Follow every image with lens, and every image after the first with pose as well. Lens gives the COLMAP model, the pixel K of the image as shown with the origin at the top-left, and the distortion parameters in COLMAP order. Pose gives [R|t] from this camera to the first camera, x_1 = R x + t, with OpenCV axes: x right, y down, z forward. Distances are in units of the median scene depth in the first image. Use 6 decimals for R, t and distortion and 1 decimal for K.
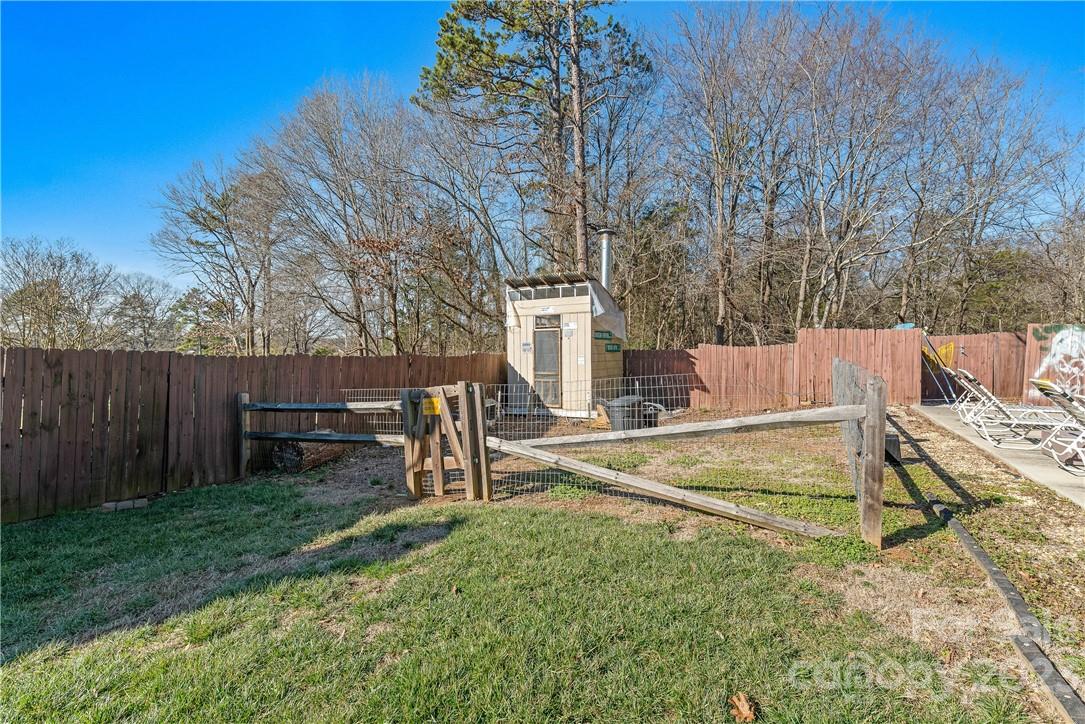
lens RADIAL K [[466.7, 0, 542.2], [0, 466.7, 355.9], [0, 0, 1]] dist [-0.001925, -0.000192]
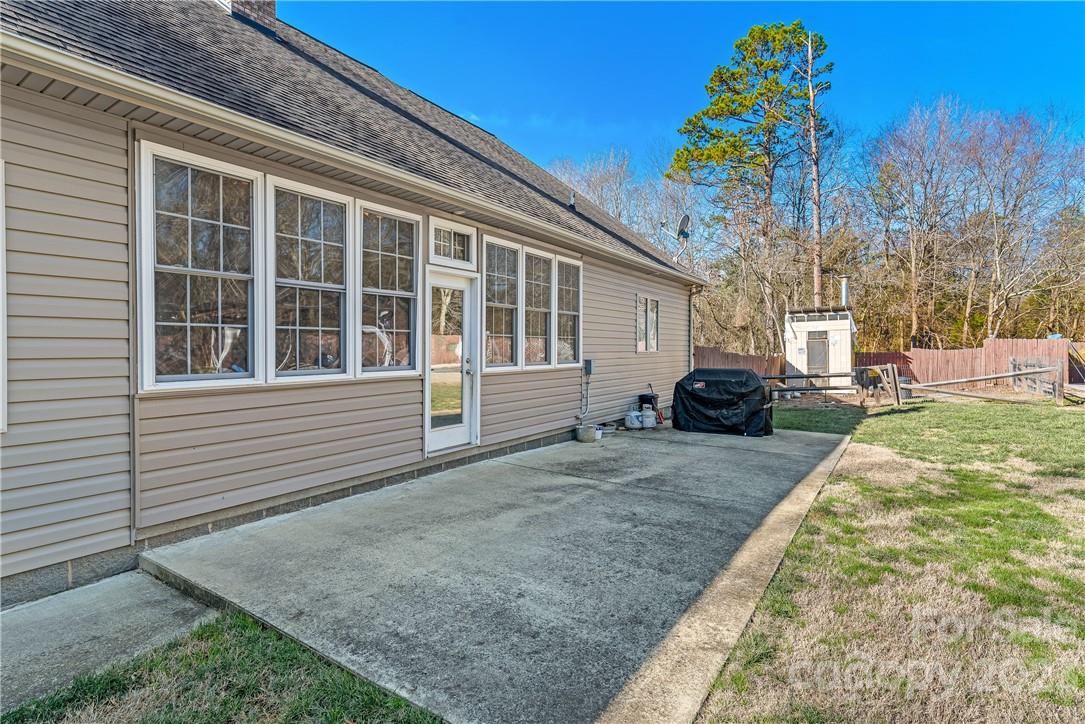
lens RADIAL K [[521.8, 0, 541.5], [0, 521.8, 350.8], [0, 0, 1]] dist [-0.003161, -0.000644]
pose [[0.995105, -0.003959, -0.098742, -0.757806], [0.002082, 0.999815, -0.019108, 0.013569], [0.098799, 0.018809, 0.994930, -0.894818]]
